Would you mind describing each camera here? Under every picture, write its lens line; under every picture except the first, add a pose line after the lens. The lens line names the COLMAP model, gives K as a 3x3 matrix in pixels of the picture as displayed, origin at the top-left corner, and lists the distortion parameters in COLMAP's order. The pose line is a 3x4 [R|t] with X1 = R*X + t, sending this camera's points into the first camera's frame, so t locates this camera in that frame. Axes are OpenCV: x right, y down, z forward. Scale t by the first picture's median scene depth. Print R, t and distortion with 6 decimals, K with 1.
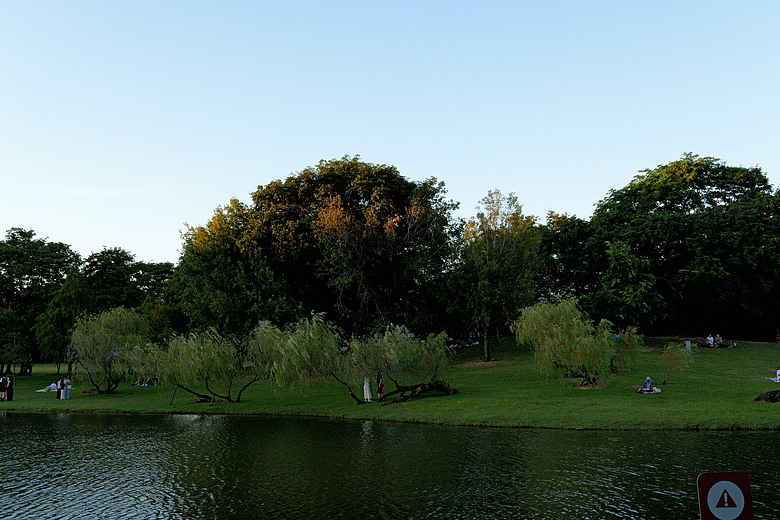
lens RADIAL K [[845.8, 0, 390.0], [0, 845.8, 260.0], [0, 0, 1]] dist [0.001555, 0.005768]
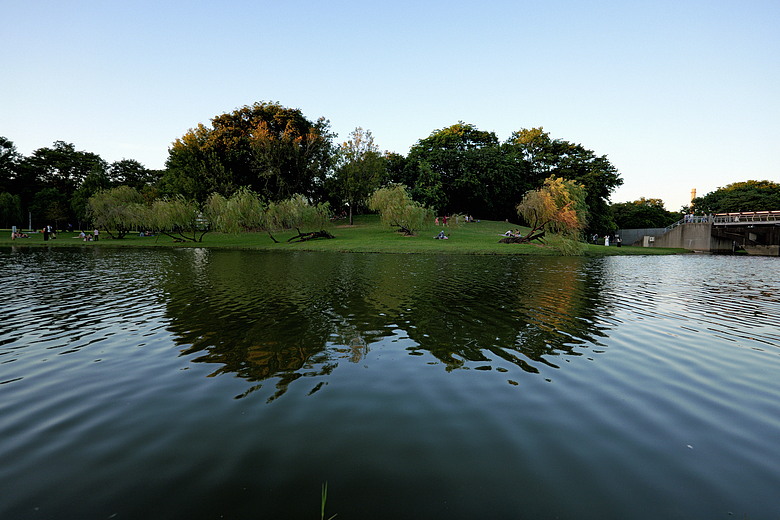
lens RADIAL K [[406.1, 0, 385.9], [0, 406.1, 258.0], [0, 0, 1]] dist [-0.002719, 0.002170]
pose [[0.977369, 0.014049, 0.211072, 0.005917], [-0.046994, 0.987280, 0.151889, 0.052869], [-0.206254, -0.158371, 0.965597, 0.136493]]
